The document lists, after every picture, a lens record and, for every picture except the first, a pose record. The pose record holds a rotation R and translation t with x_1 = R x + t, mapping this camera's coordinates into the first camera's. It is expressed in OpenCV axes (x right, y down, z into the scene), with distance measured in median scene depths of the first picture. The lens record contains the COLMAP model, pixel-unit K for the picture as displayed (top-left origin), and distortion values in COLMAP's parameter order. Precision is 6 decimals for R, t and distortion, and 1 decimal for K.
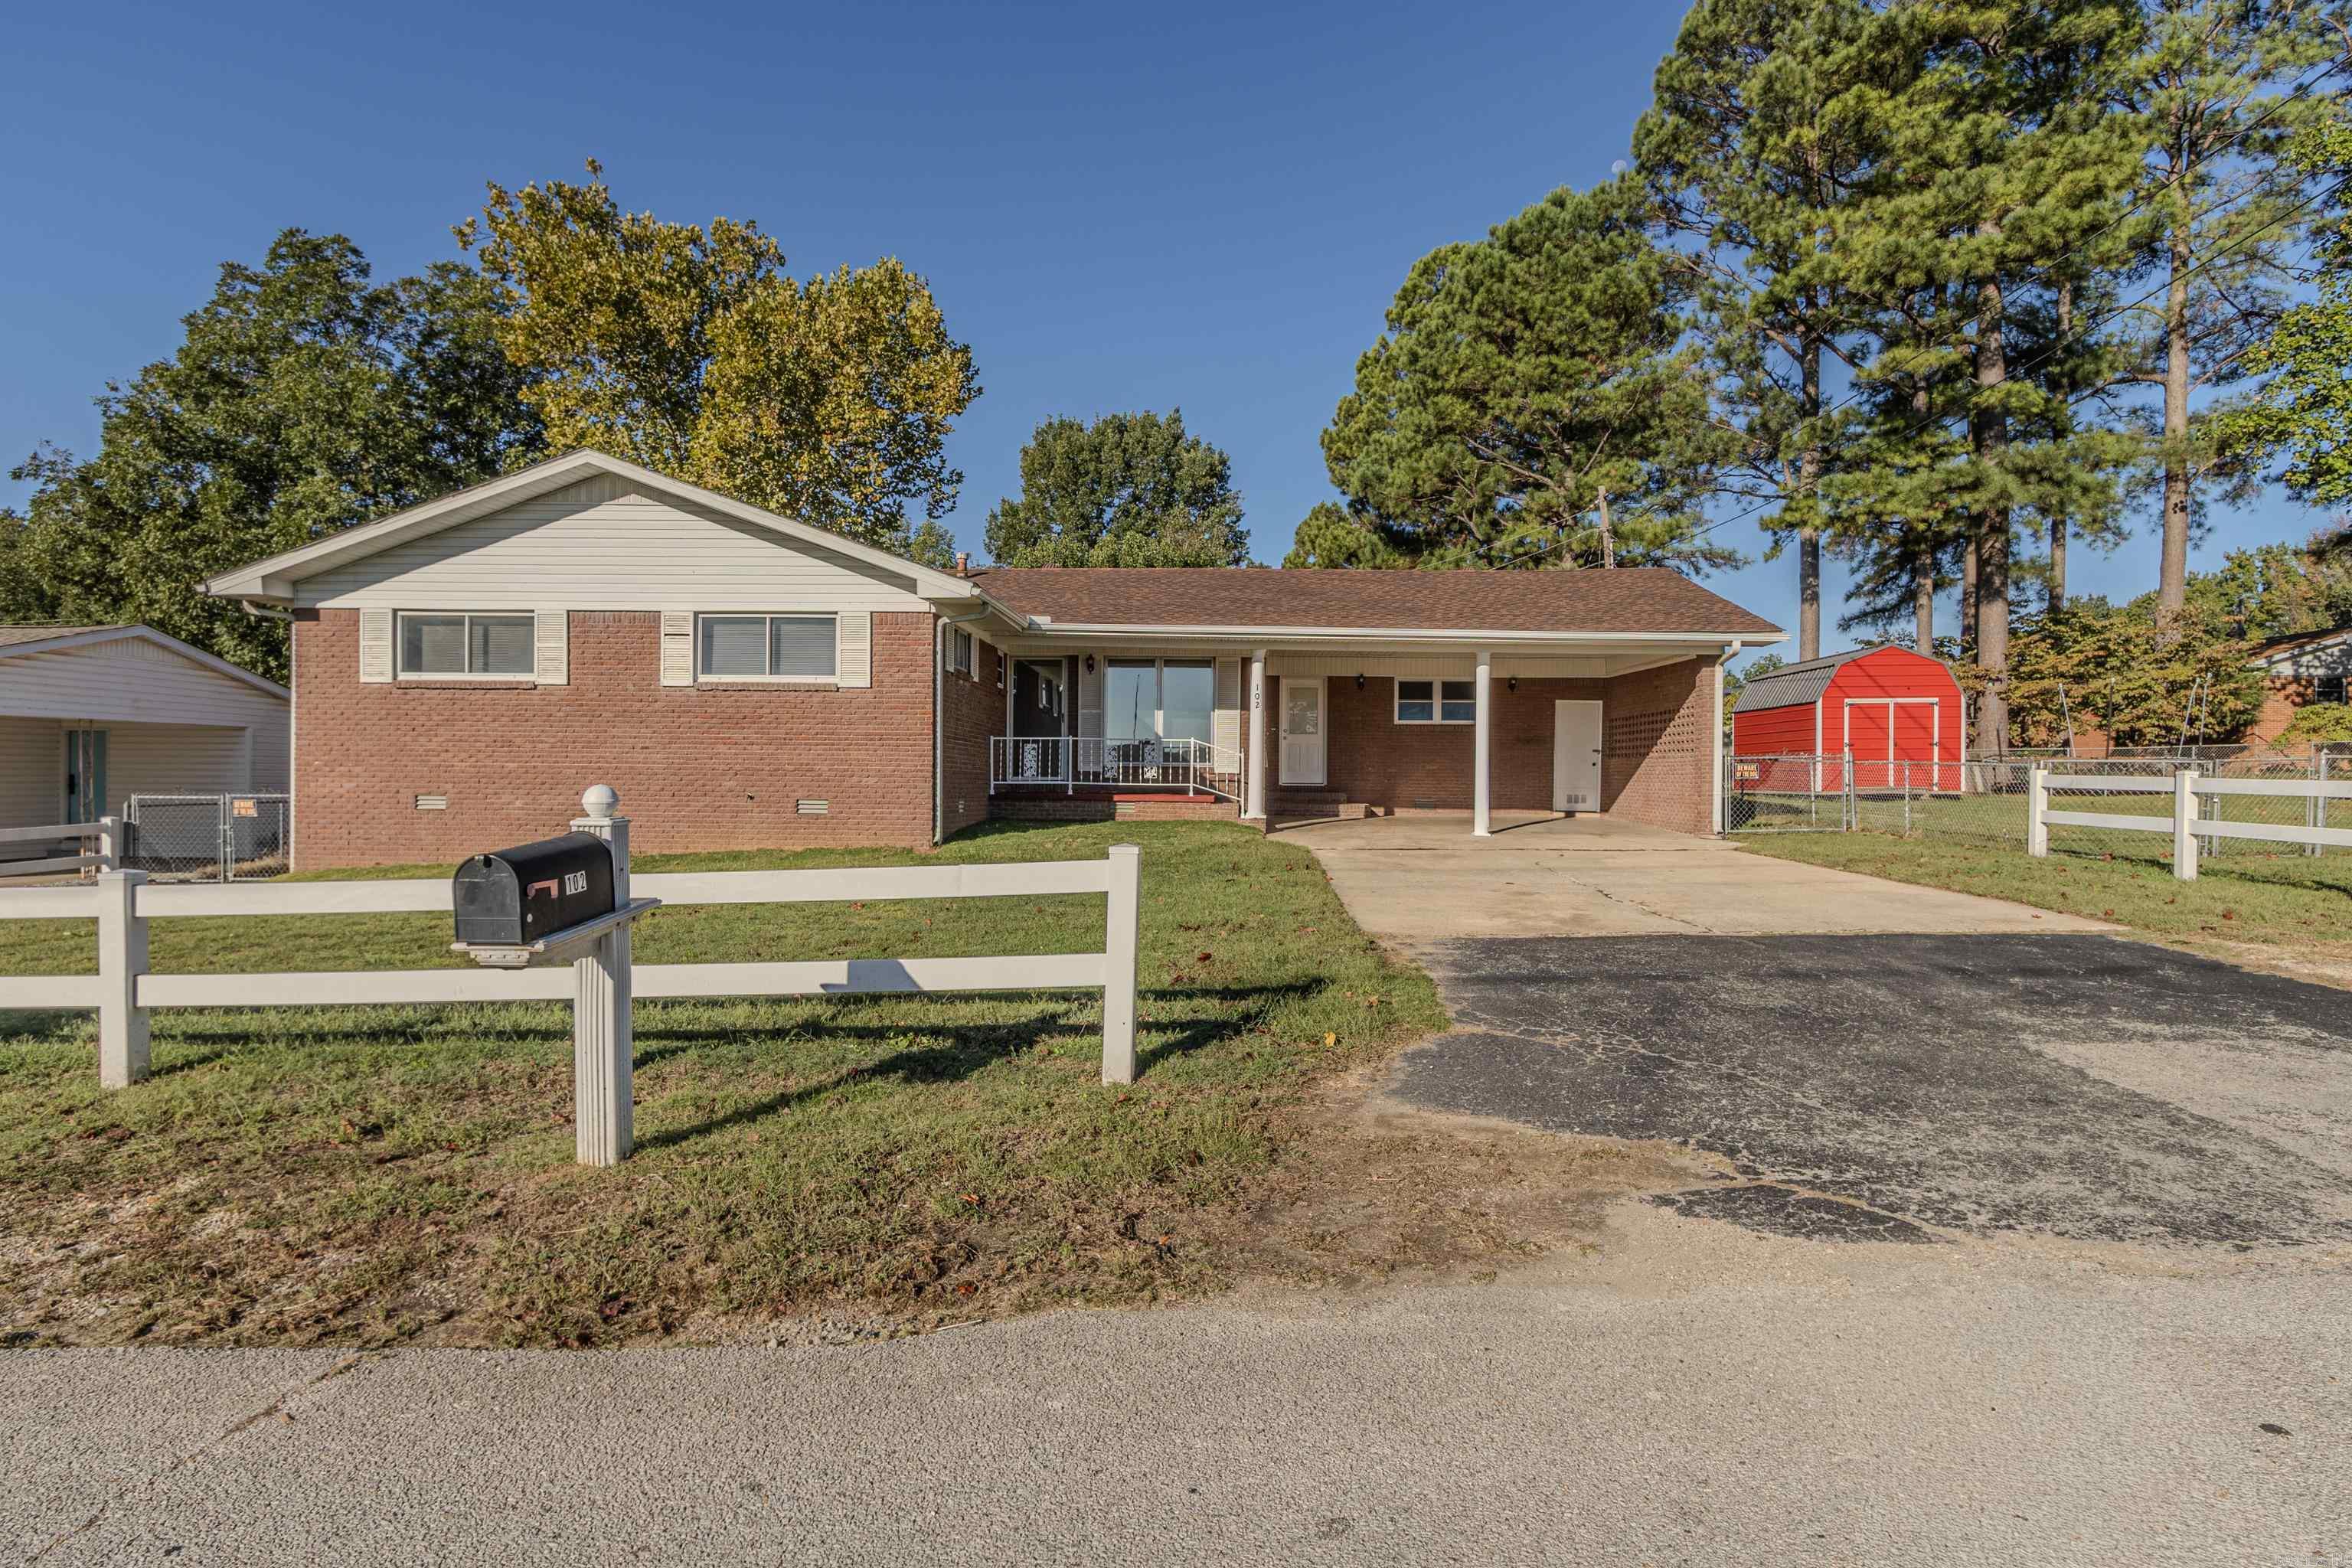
lens RADIAL K [[1297.3, 0, 1176.0], [0, 1297.3, 784.0], [0, 0, 1]] dist [-0.000099, 0.000140]
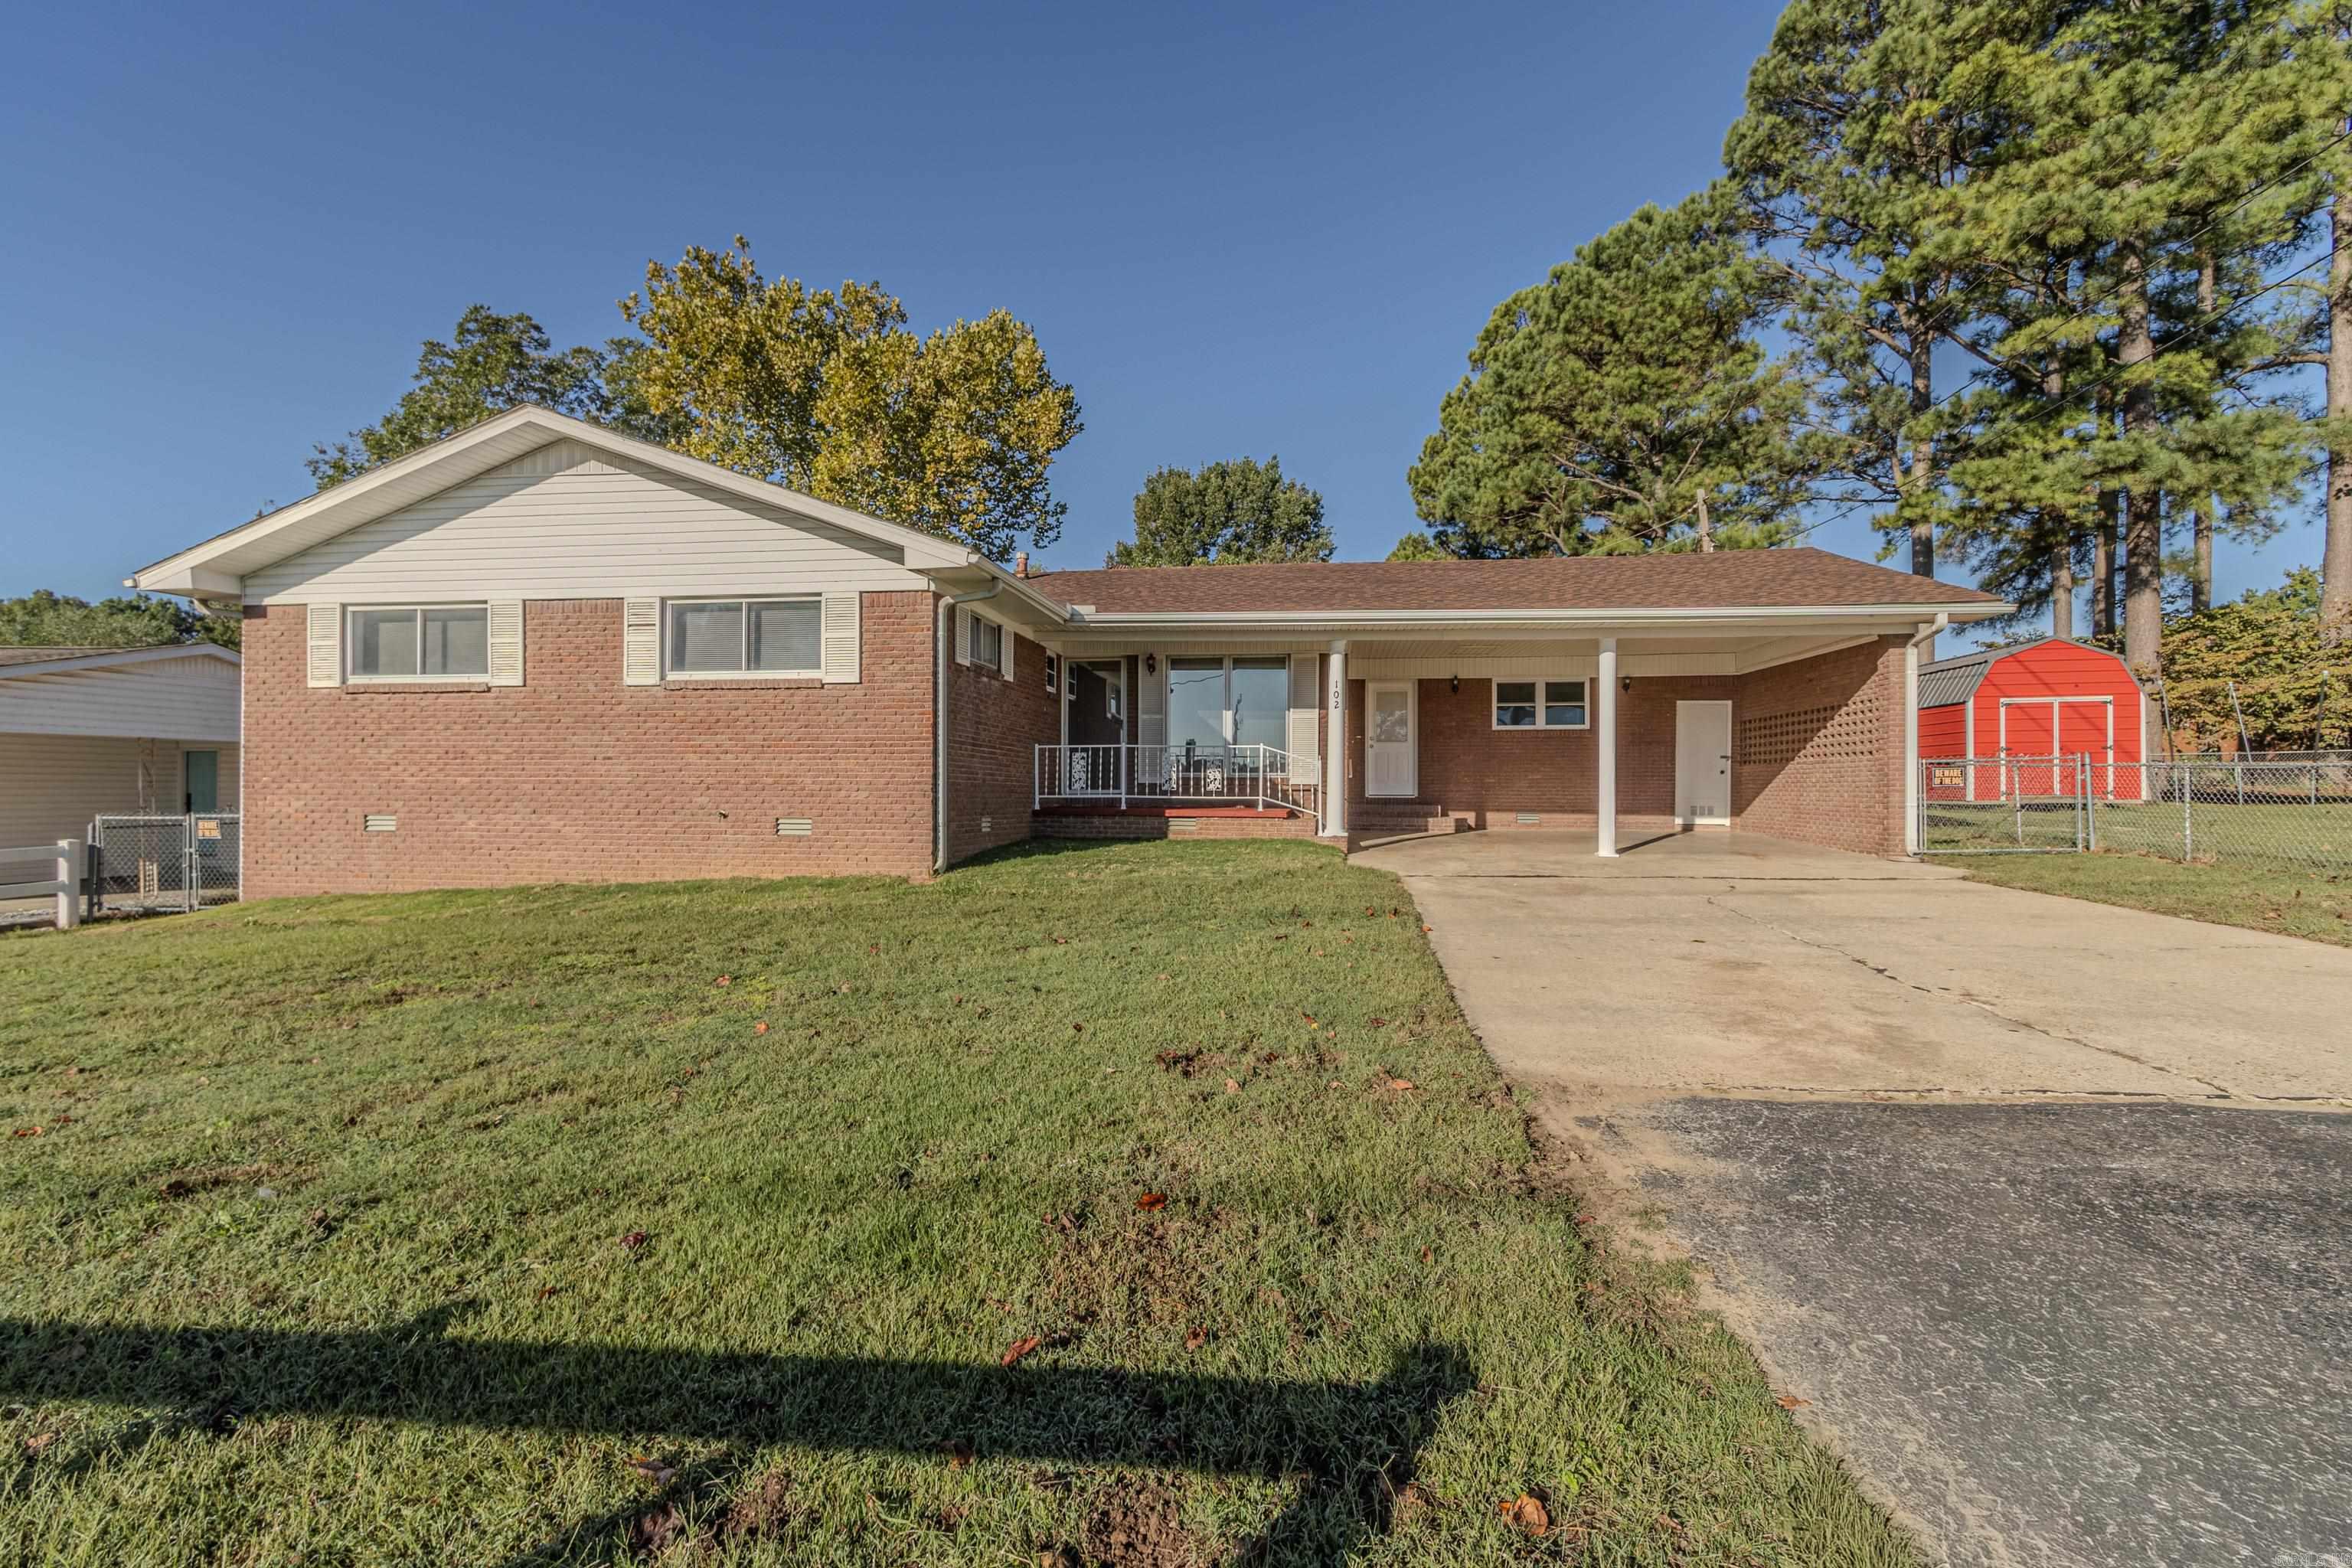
lens RADIAL K [[1098.5, 0, 1176.0], [0, 1098.5, 784.0], [0, 0, 1]] dist [0.013948, -0.005966]
pose [[0.995188, -0.006644, -0.097763, 0.015436], [0.005572, 0.999921, -0.011238, -0.000358], [0.097830, 0.010639, 0.995146, 0.146939]]
